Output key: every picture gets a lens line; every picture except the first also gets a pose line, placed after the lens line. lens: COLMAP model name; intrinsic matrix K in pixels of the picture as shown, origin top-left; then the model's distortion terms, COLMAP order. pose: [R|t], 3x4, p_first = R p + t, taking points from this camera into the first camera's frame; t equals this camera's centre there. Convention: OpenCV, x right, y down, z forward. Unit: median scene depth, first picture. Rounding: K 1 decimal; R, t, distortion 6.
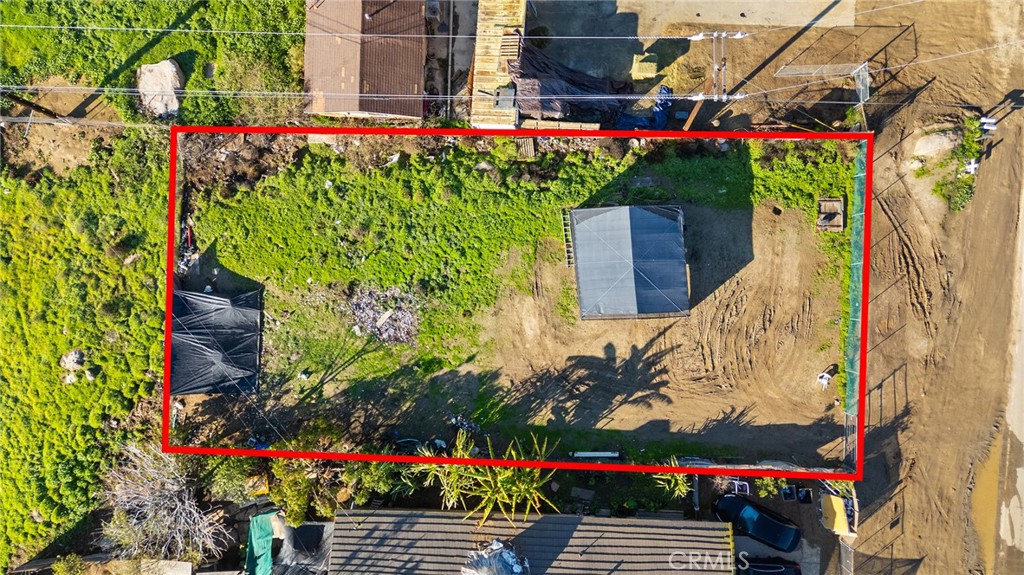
lens RADIAL K [[750.2, 0, 497.6], [0, 750.2, 300.1], [0, 0, 1]] dist [0.043077, -0.022086]
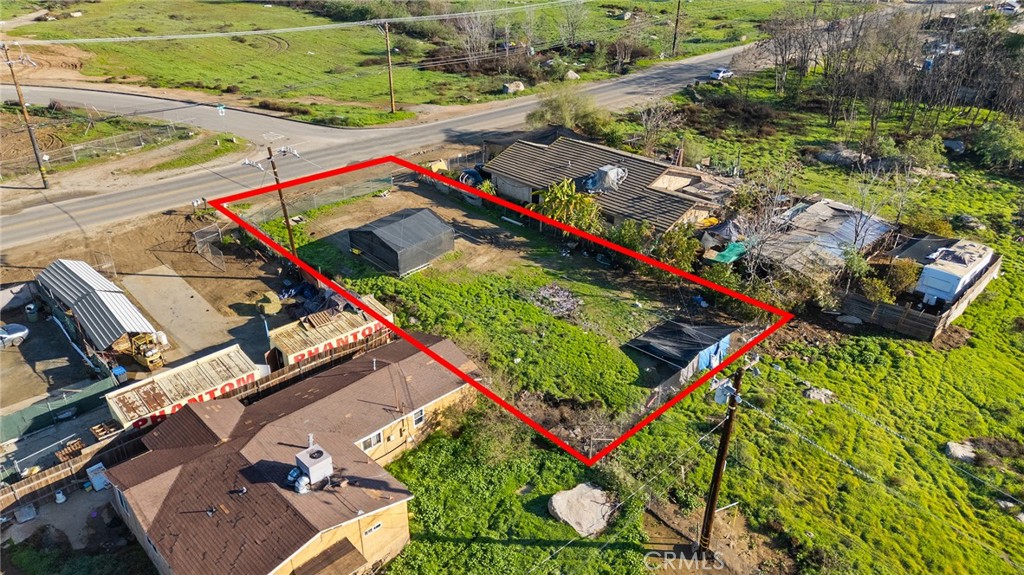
lens RADIAL K [[750.2, 0, 511.3], [0, 750.2, 290.1], [0, 0, 1]] dist [0.043077, -0.022086]
pose [[-0.719823, -0.313924, 0.619117, -0.869227], [0.694115, -0.335347, 0.636982, -0.825987], [0.007655, 0.888253, 0.459290, 0.410403]]
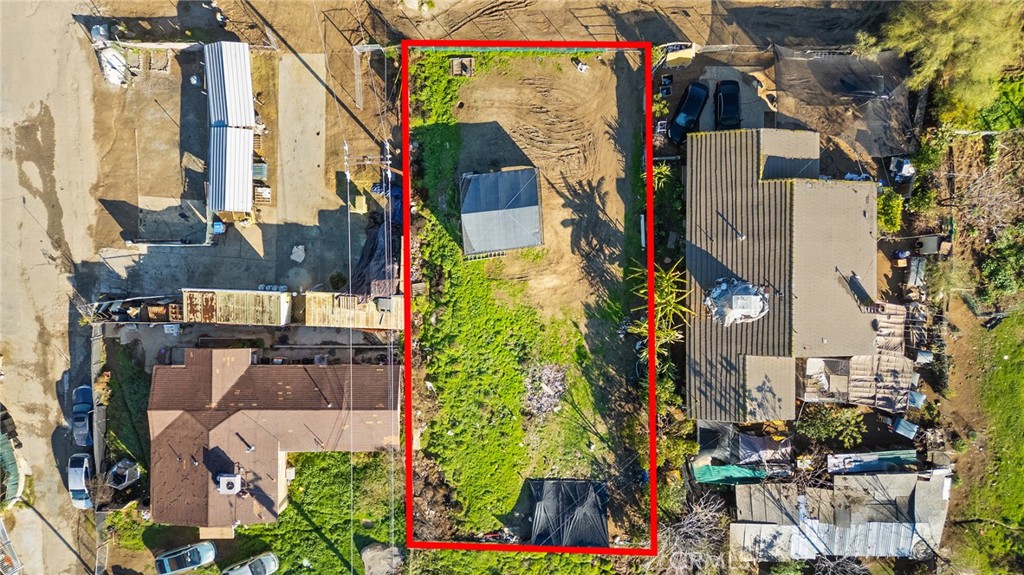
lens RADIAL K [[750.2, 0, 511.0], [0, 750.2, 295.9], [0, 0, 1]] dist [0.043077, -0.022086]
pose [[-0.029761, -0.999471, 0.013132, 0.001941], [0.999447, -0.029950, -0.014467, -0.017503], [0.014853, 0.012694, 0.999809, -0.362848]]
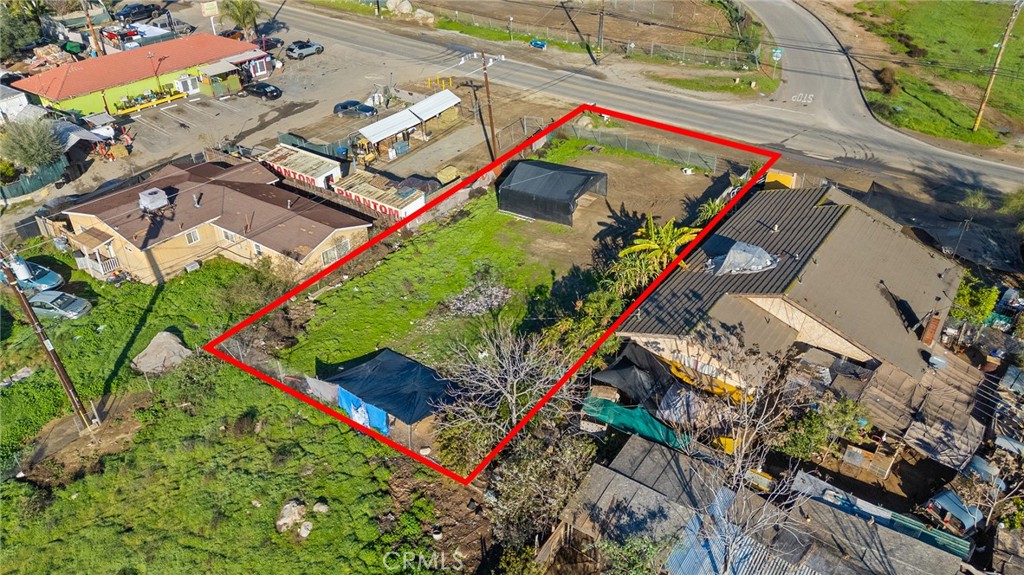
lens RADIAL K [[750.2, 0, 511.7], [0, 750.2, 282.0], [0, 0, 1]] dist [0.043077, -0.022086]
pose [[0.552669, -0.428226, 0.714968, -0.904113], [0.833377, 0.290478, -0.470218, 0.570937], [-0.006322, 0.855713, 0.517412, 0.410527]]
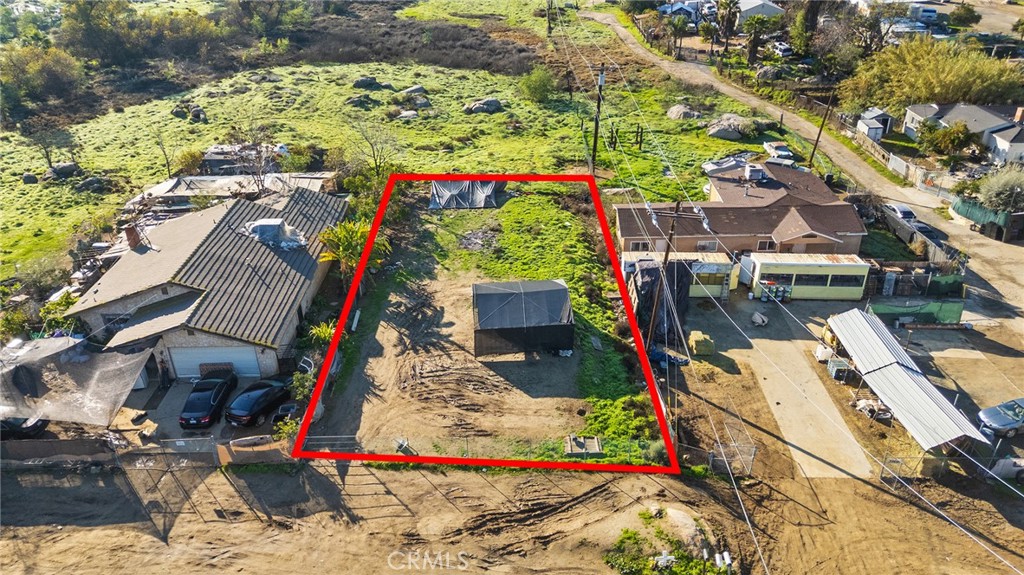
lens RADIAL K [[750.2, 0, 515.1], [0, 750.2, 290.1], [0, 0, 1]] dist [0.043077, -0.022086]
pose [[0.029452, 0.506798, -0.861562, 1.106201], [-0.999479, 0.026298, -0.018697, -0.018283], [0.013182, 0.861664, 0.507308, 0.370621]]
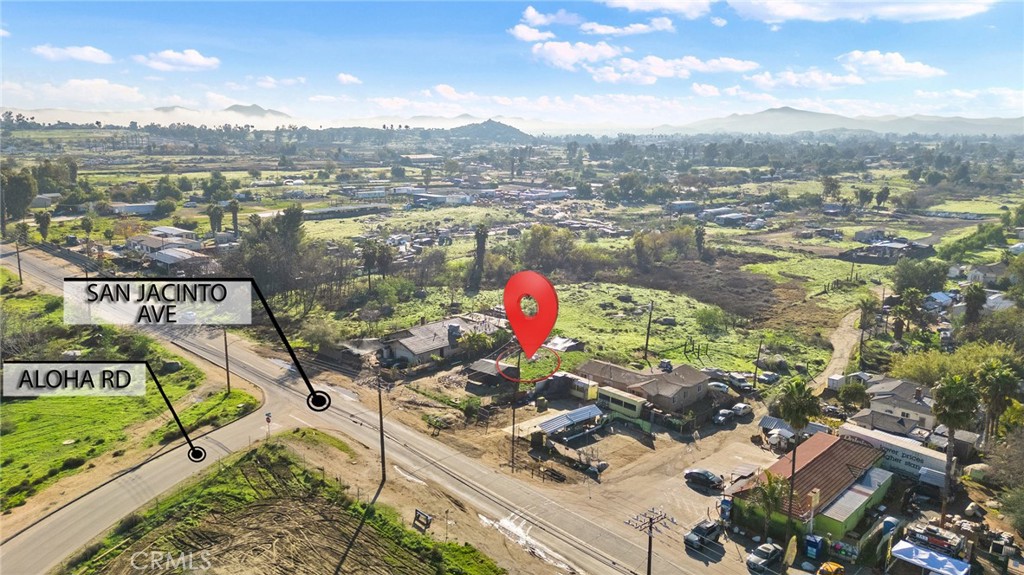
lens RADIAL K [[750.2, 0, 514.4], [0, 750.2, 288.4], [0, 0, 1]] dist [0.043077, -0.022086]
pose [[-0.664214, 0.176739, -0.726349, 2.172918], [-0.747537, -0.153543, 0.646229, -1.937505], [0.002688, 0.972208, 0.234104, -0.034515]]
